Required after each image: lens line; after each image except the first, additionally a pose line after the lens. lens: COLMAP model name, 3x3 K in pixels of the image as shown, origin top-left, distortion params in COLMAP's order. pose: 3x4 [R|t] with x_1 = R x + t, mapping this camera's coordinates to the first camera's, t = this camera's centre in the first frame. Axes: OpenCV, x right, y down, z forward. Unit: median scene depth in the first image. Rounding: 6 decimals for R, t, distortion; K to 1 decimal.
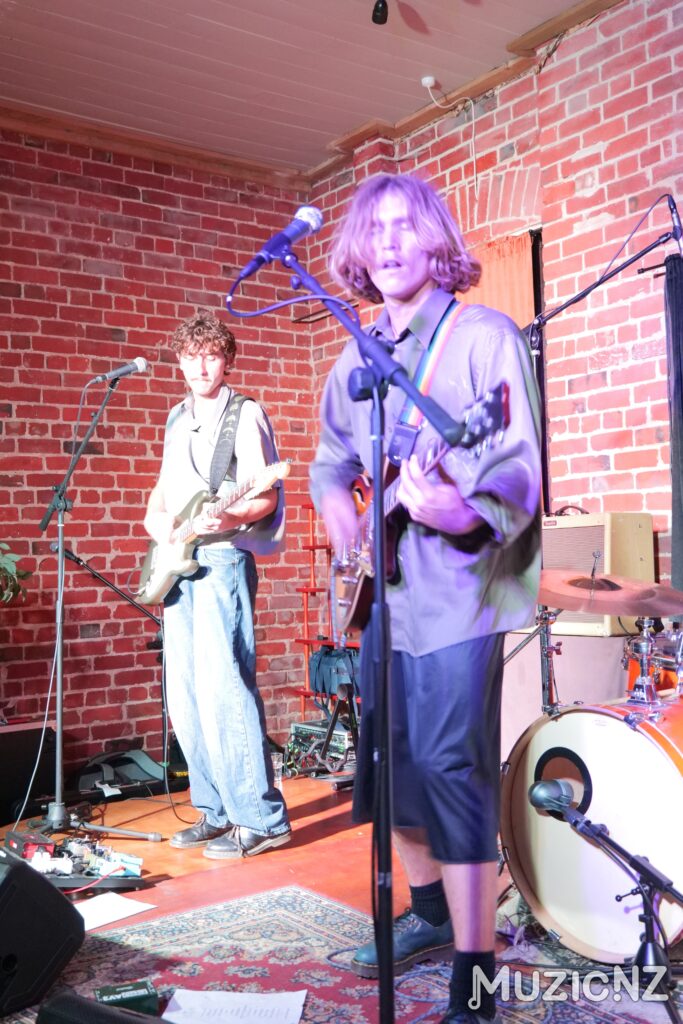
lens RADIAL K [[1101.3, 0, 355.4], [0, 1101.3, 518.8], [0, 0, 1]] dist [0.002207, 0.000000]
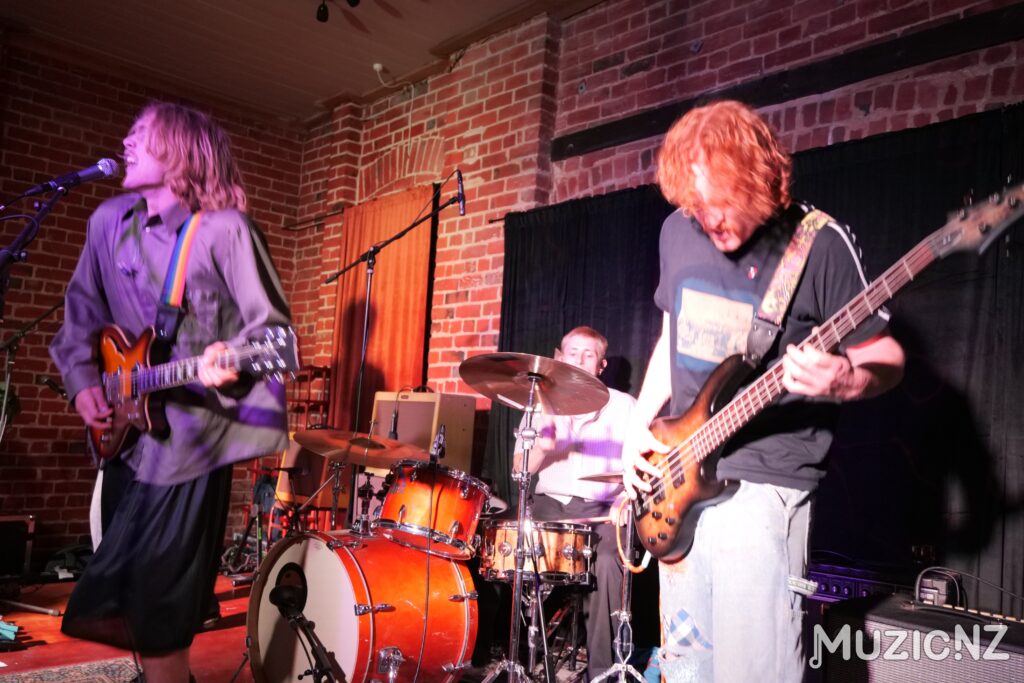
lens RADIAL K [[832.1, 0, 509.6], [0, 832.1, 337.7], [0, 0, 1]] dist [0.020261, -0.030816]
pose [[0.989898, 0.100590, 0.099921, 0.165062], [-0.094646, 0.993544, -0.062553, -0.014001], [-0.105568, 0.052464, 0.993027, -0.029589]]
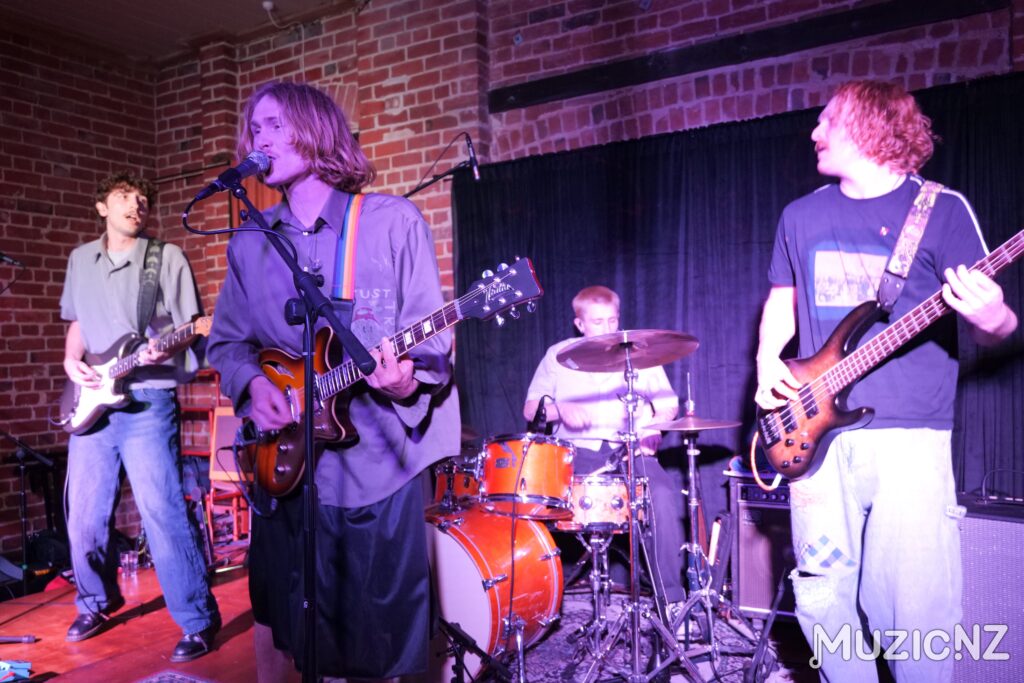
lens RADIAL K [[832.1, 0, 512.6], [0, 832.1, 340.5], [0, 0, 1]] dist [0.020261, -0.030816]
pose [[0.924377, 0.009425, 0.381363, -0.037225], [-0.014857, 0.999826, 0.011302, -0.029737], [-0.381190, -0.016113, 0.924356, 0.005473]]
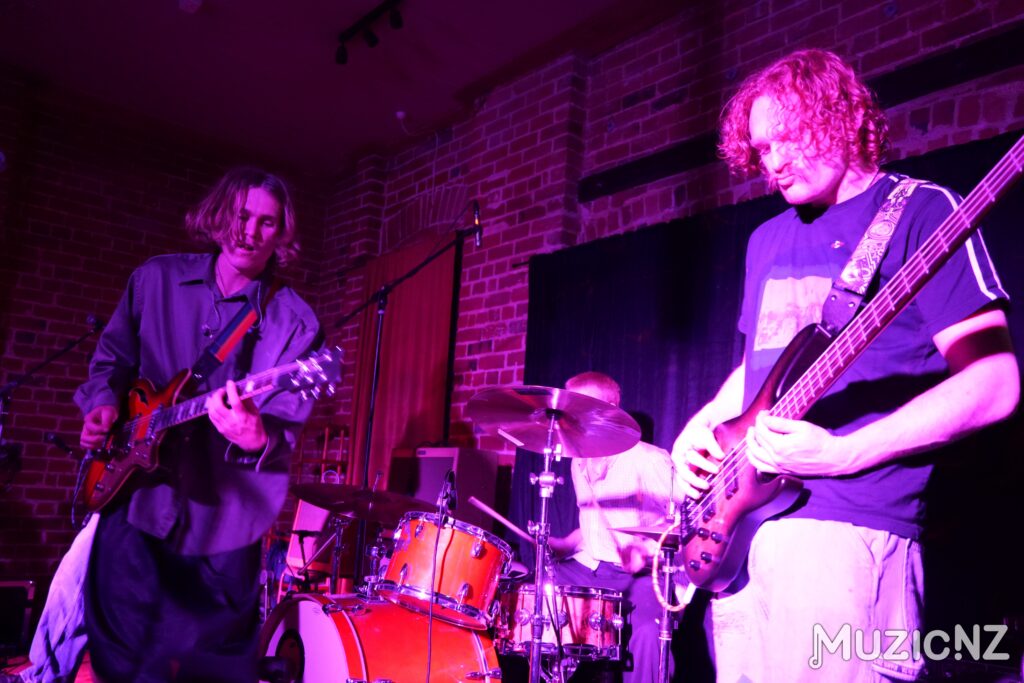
lens RADIAL K [[832.1, 0, 508.3], [0, 832.1, 347.8], [0, 0, 1]] dist [0.020261, -0.030816]
pose [[0.993503, 0.103189, 0.048007, 0.183372], [-0.096083, 0.986564, -0.132134, 0.001775], [-0.060996, 0.126663, 0.990069, 0.030992]]
